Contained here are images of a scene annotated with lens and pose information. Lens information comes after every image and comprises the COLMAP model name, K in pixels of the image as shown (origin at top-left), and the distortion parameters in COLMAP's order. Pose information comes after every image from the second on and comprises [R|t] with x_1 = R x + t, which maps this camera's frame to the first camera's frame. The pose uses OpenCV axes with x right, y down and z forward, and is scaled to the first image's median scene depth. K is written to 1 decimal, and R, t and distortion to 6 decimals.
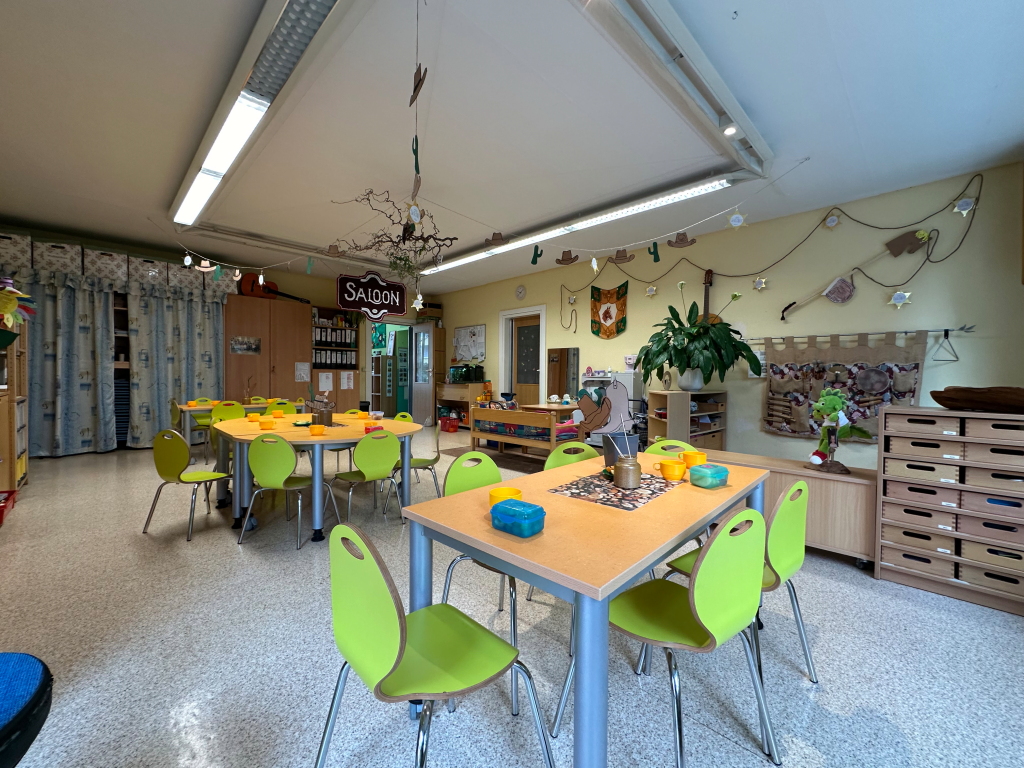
lens RADIAL K [[421.6, 0, 514.9], [0, 421.6, 383.7], [0, 0, 1]] dist [-0.000911, 0.000064]
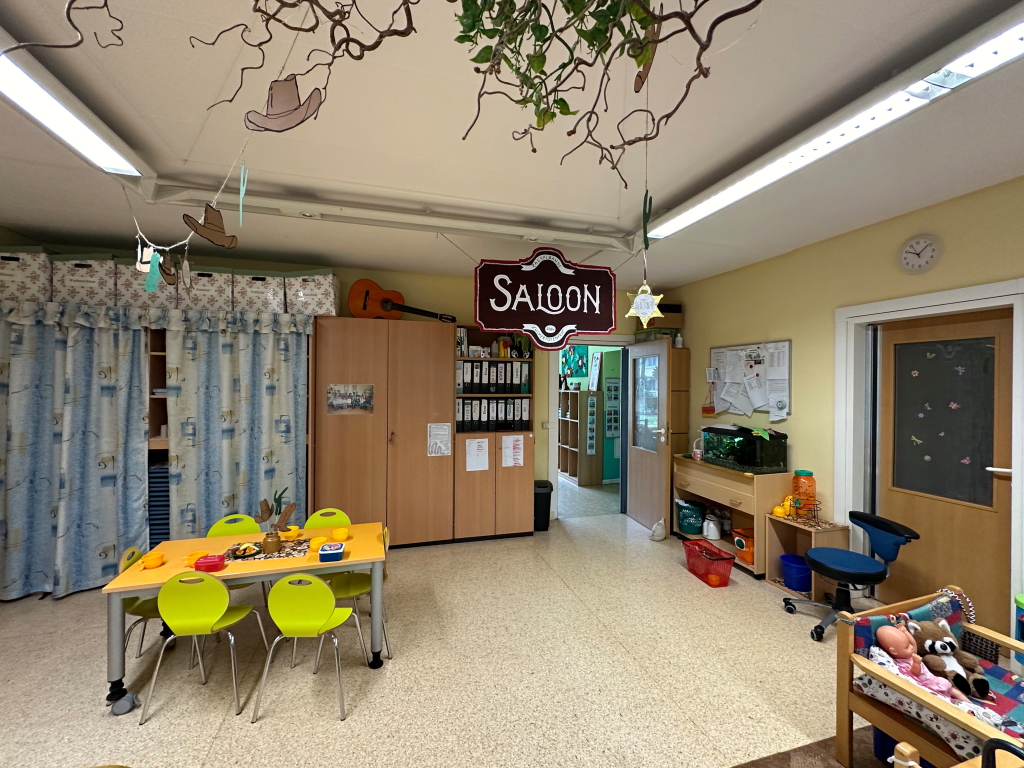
lens RADIAL K [[421.6, 0, 514.9], [0, 421.6, 383.7], [0, 0, 1]] dist [-0.000911, 0.000064]
pose [[0.878319, 0.002101, -0.478071, -0.132827], [-0.008287, 0.999907, -0.010832, -0.101386], [0.478004, 0.013476, 0.878254, 0.541918]]
